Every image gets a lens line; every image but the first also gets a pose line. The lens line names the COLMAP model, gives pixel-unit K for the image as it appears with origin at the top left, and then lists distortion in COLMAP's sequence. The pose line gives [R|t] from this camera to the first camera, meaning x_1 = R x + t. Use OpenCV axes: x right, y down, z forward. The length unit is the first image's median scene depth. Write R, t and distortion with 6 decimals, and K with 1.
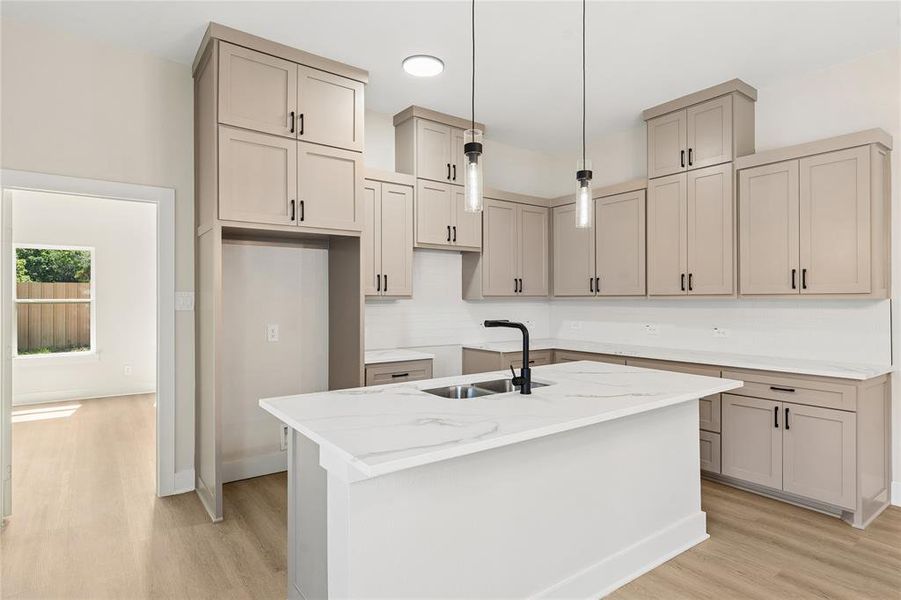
lens RADIAL K [[497.0, 0, 450.5], [0, 497.0, 300.0], [0, 0, 1]] dist [-0.003046, -0.000197]
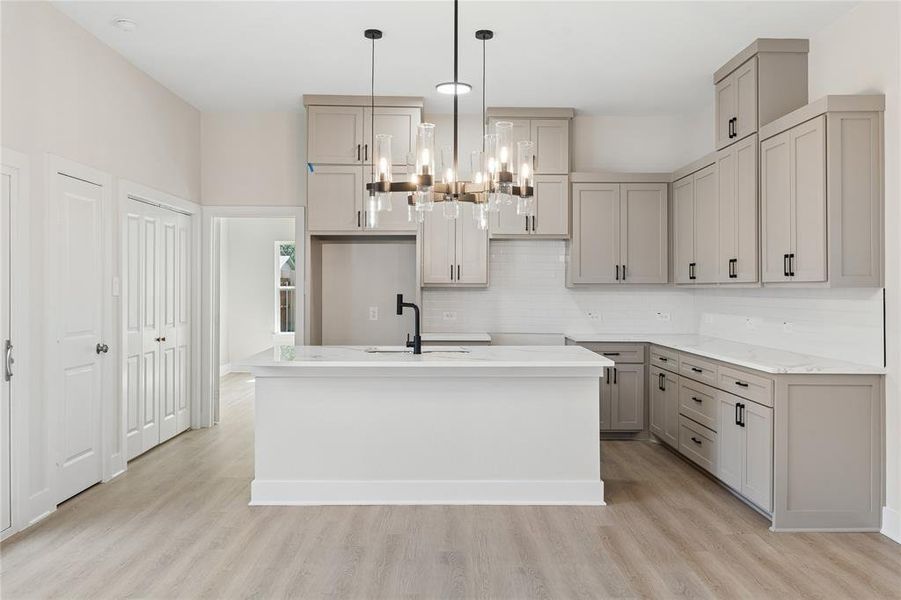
lens RADIAL K [[749.0, 0, 450.5], [0, 749.0, 300.0], [0, 0, 1]] dist [-0.001831, -0.000368]
pose [[0.803099, 0.013199, -0.595699, 1.001555], [-0.005090, 0.999870, 0.015292, 0.002654], [0.595823, -0.009249, 0.803062, -0.429472]]
